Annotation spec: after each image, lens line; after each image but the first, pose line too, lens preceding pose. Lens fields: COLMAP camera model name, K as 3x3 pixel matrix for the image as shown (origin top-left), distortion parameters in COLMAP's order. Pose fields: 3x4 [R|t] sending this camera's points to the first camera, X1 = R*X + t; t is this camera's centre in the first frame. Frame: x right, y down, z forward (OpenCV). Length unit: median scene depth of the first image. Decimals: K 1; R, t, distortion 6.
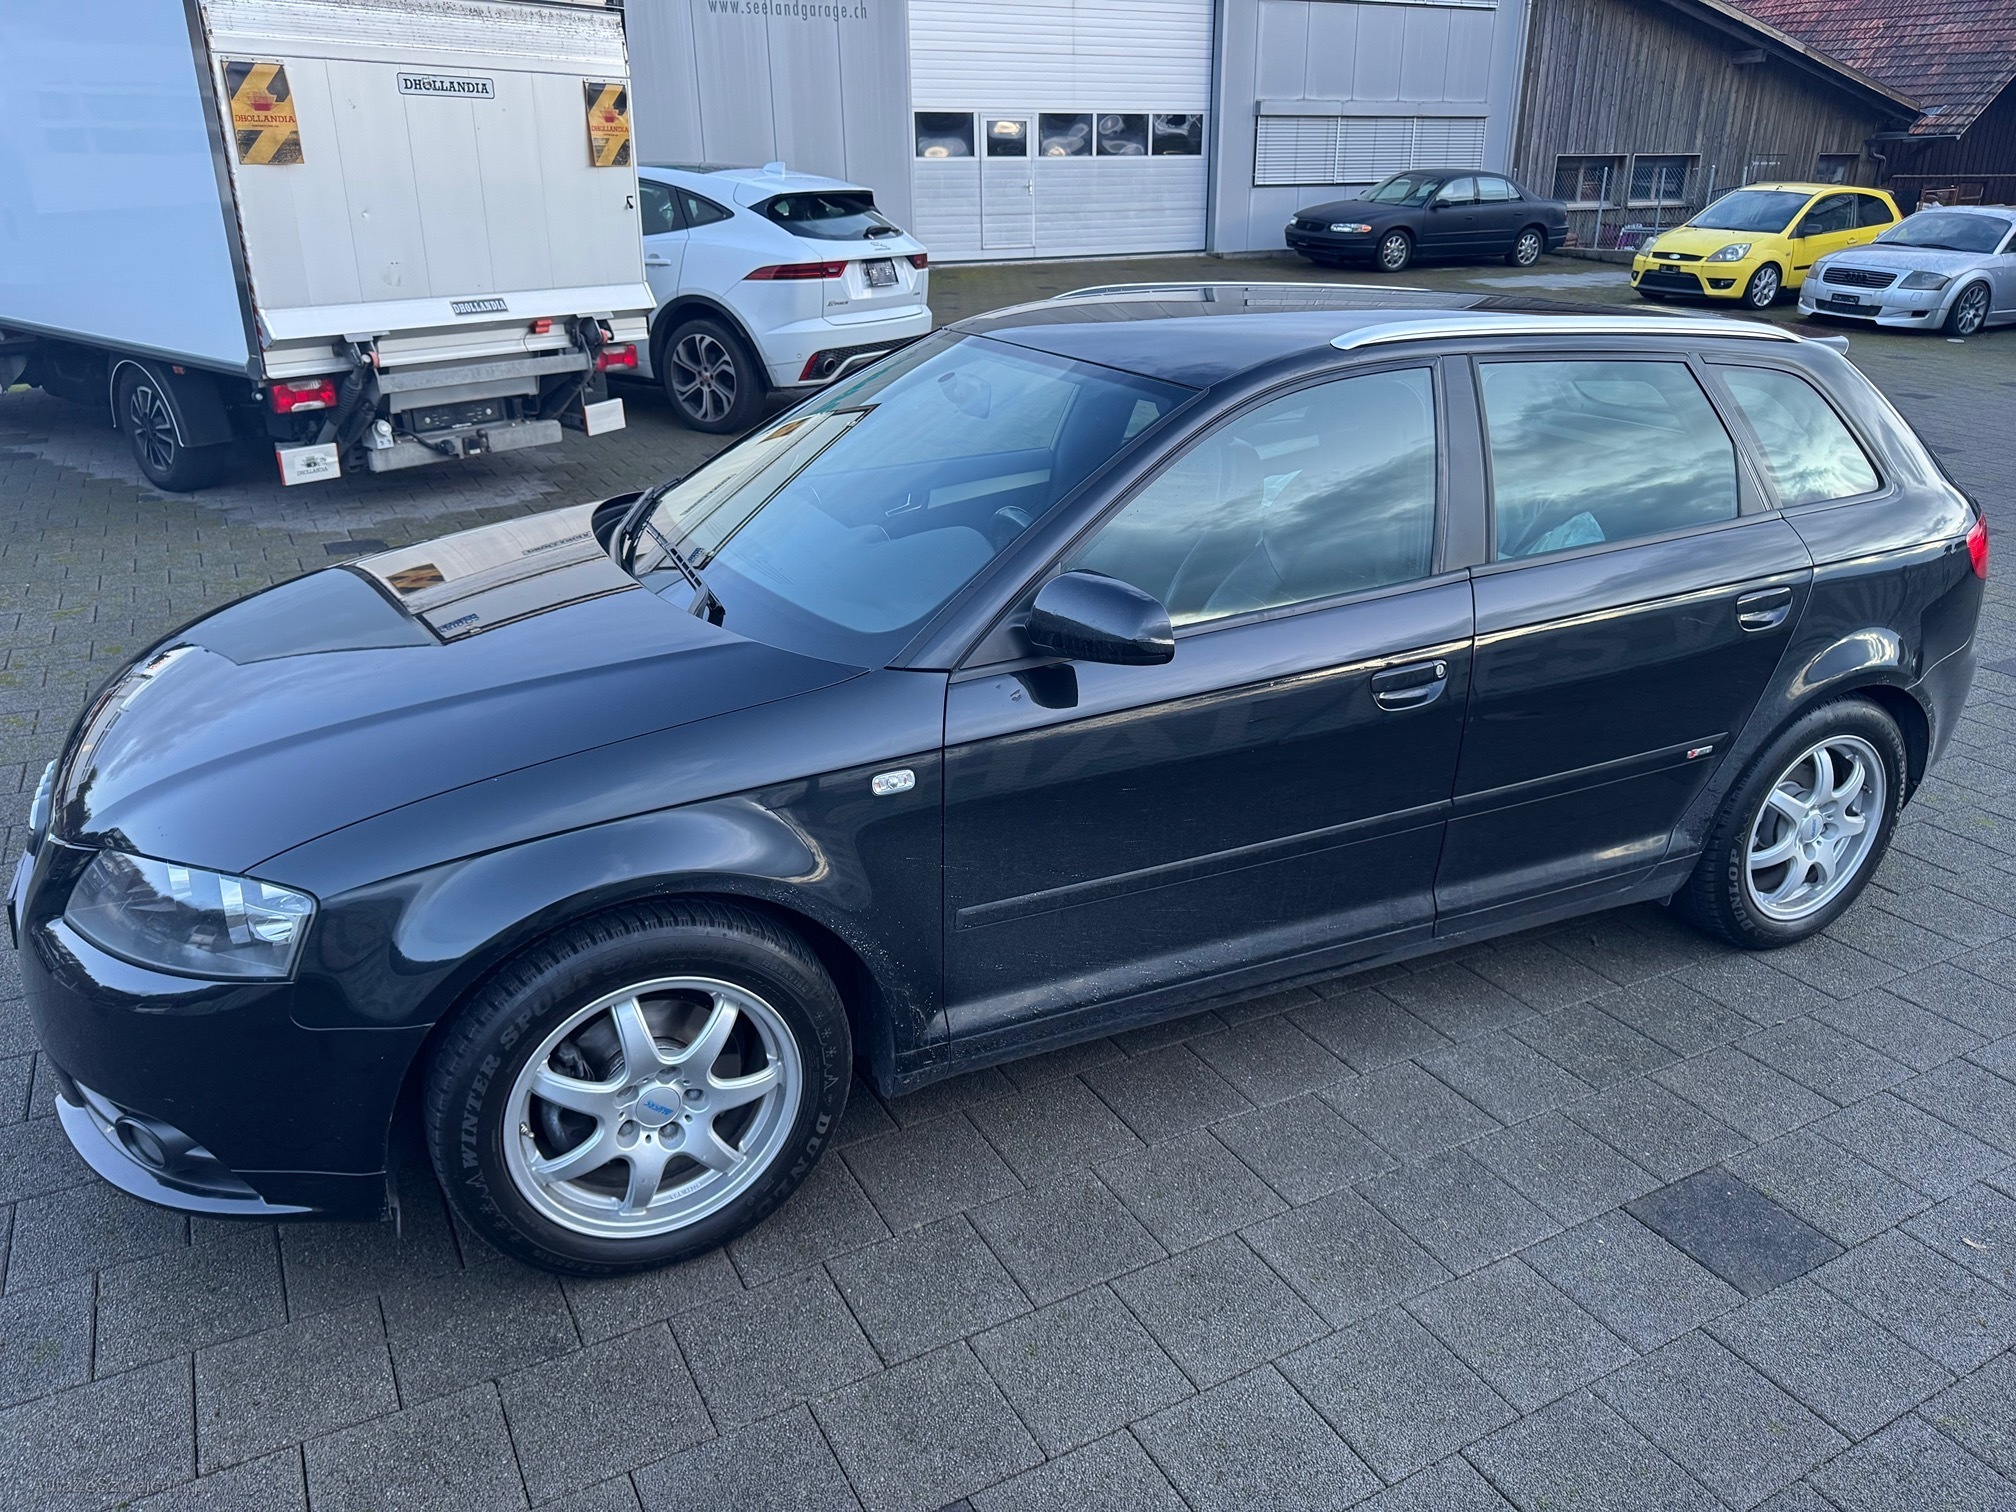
lens RADIAL K [[1439.2, 0, 1008.0], [0, 1439.2, 756.0], [0, 0, 1]] dist [-0.003616, -0.011173]
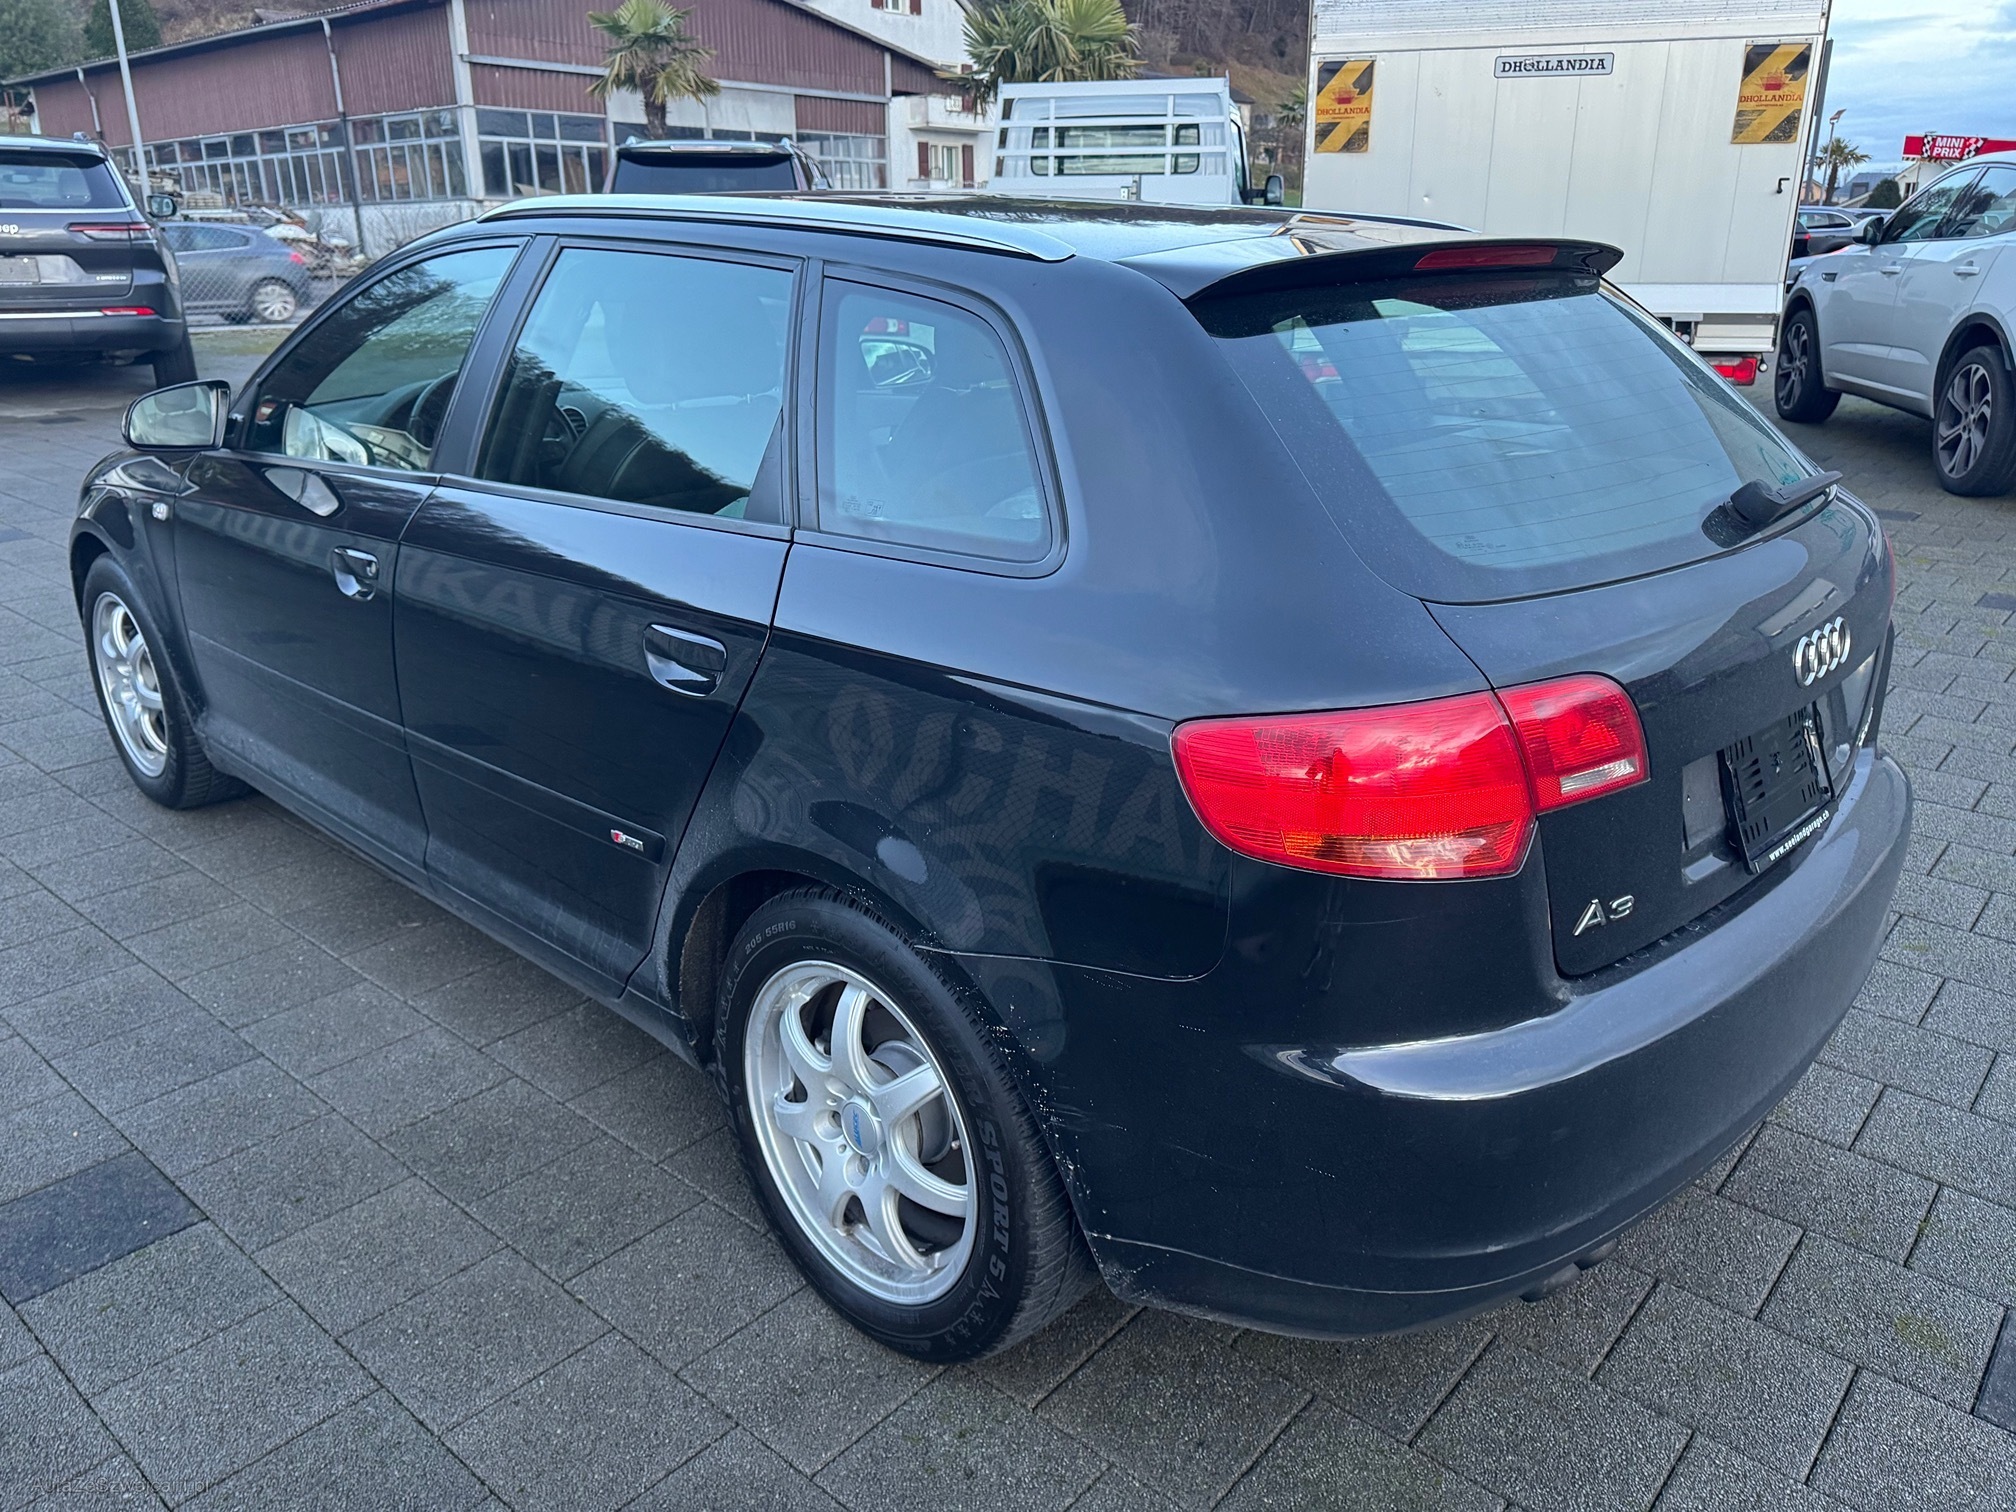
lens RADIAL K [[1499.1, 0, 1008.0], [0, 1499.1, 756.0], [0, 0, 1]] dist [-0.017697, 0.003323]
pose [[0.352379, 0.298407, -0.887008, 0.359194], [-0.335632, 0.925048, 0.177869, -0.069481], [0.873602, 0.235031, 0.426122, 0.265812]]
